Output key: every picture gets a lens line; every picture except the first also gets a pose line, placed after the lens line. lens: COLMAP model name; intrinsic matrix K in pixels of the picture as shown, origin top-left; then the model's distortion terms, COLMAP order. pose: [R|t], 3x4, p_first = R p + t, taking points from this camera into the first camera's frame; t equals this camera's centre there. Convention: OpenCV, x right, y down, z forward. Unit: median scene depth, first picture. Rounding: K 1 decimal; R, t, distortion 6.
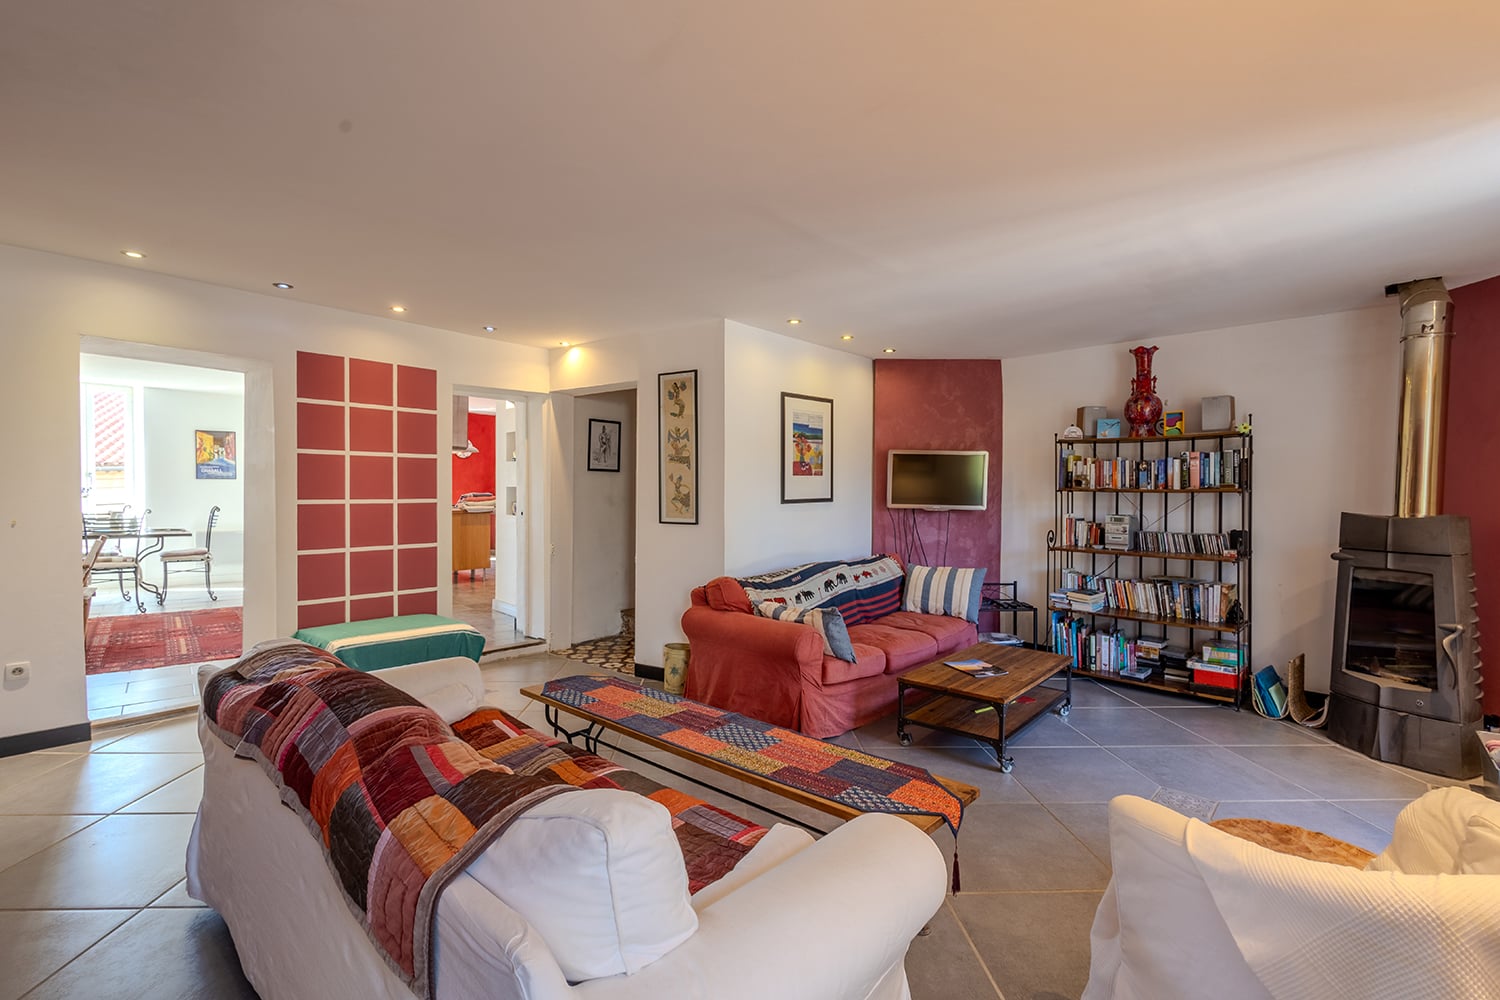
lens RADIAL K [[682.9, 0, 750.7], [0, 682.9, 496.5], [0, 0, 1]] dist [0.011165, -0.004116]
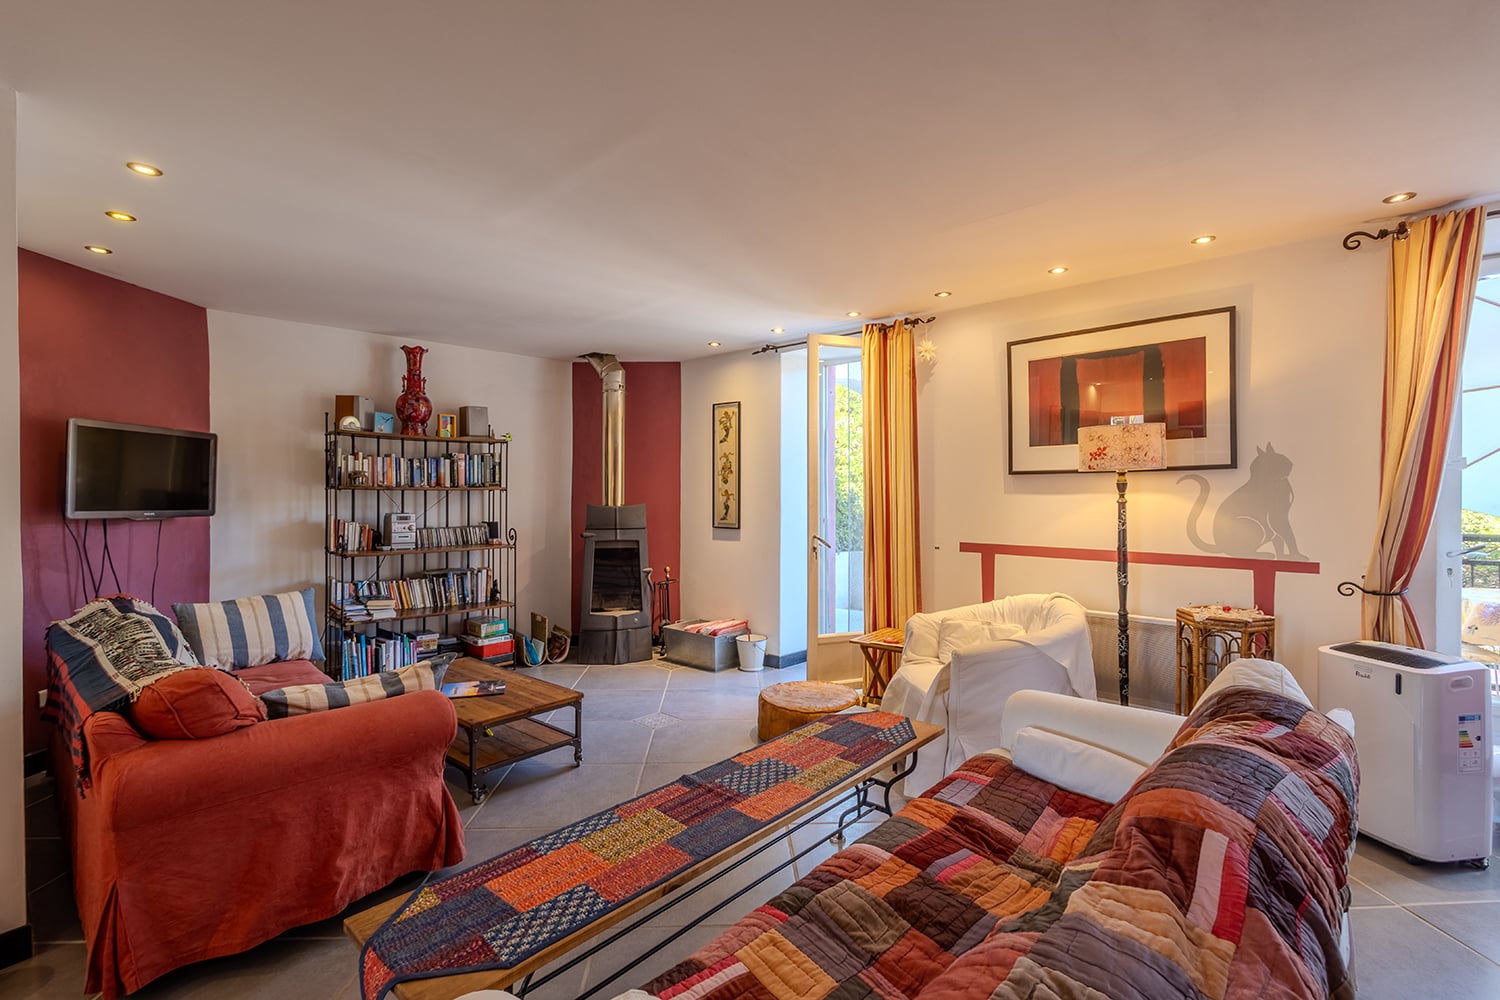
lens RADIAL K [[682.9, 0, 750.7], [0, 682.9, 496.5], [0, 0, 1]] dist [0.011165, -0.004116]
pose [[0.004241, -0.013709, 0.999897, -0.447032], [0.004877, 0.999894, 0.013688, -0.008305], [-0.999979, 0.004819, 0.004307, 0.511591]]
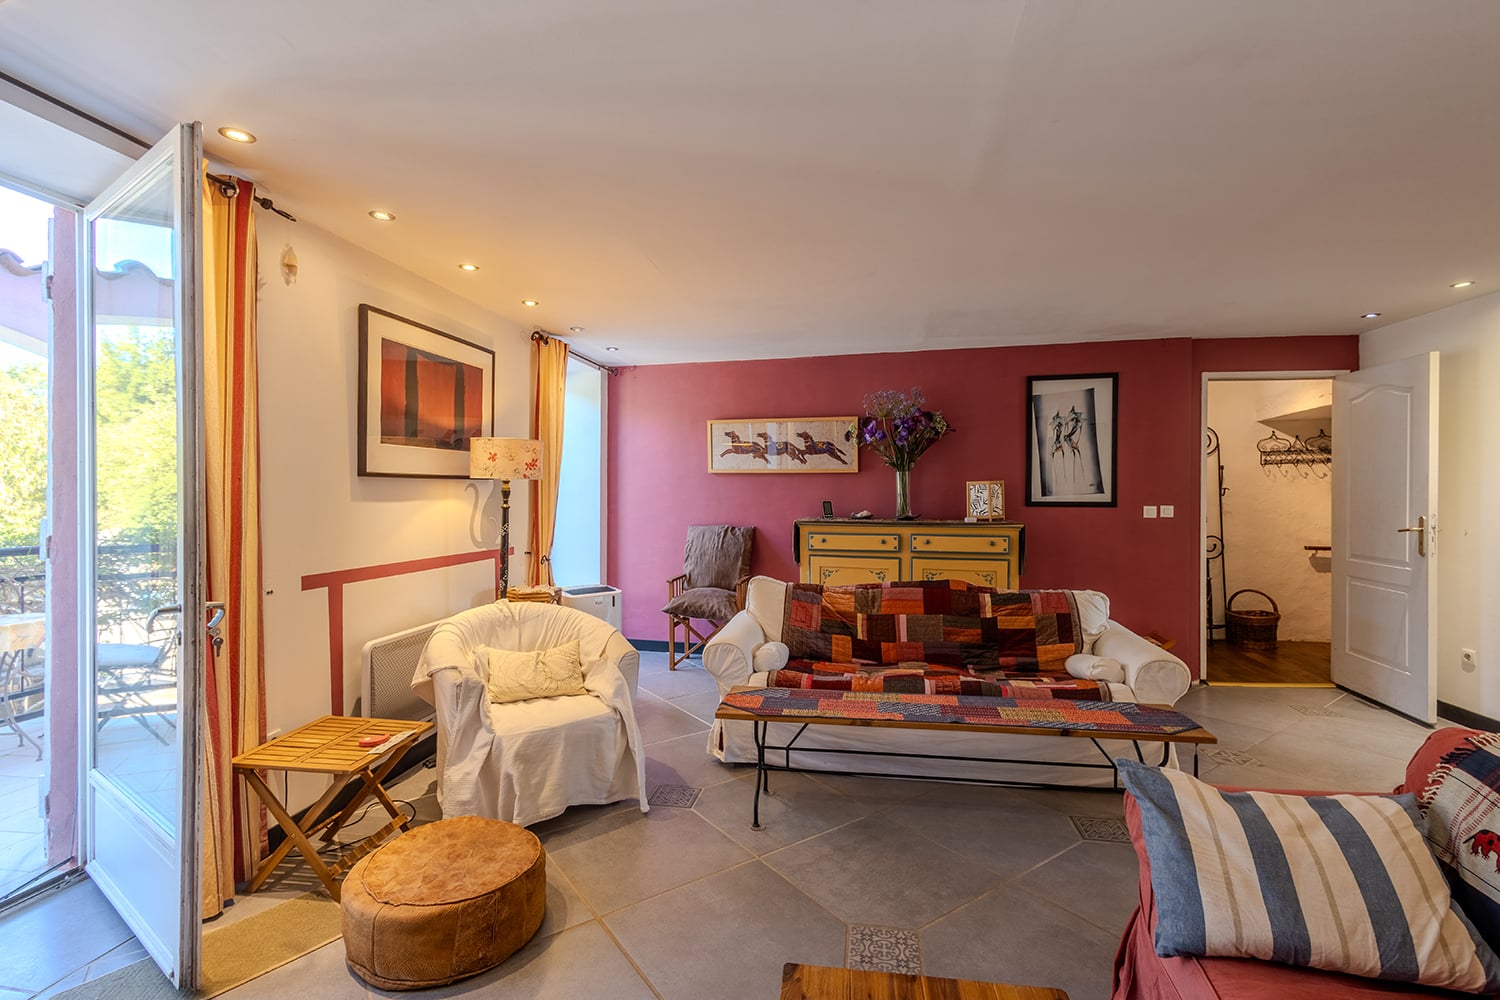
lens RADIAL K [[682.9, 0, 750.7], [0, 682.9, 496.5], [0, 0, 1]] dist [0.011165, -0.004116]
pose [[-0.840294, -0.007954, -0.542073, 0.438945], [-0.010700, 0.999941, 0.001914, -0.008107], [0.542026, 0.007408, -0.840329, 0.938076]]
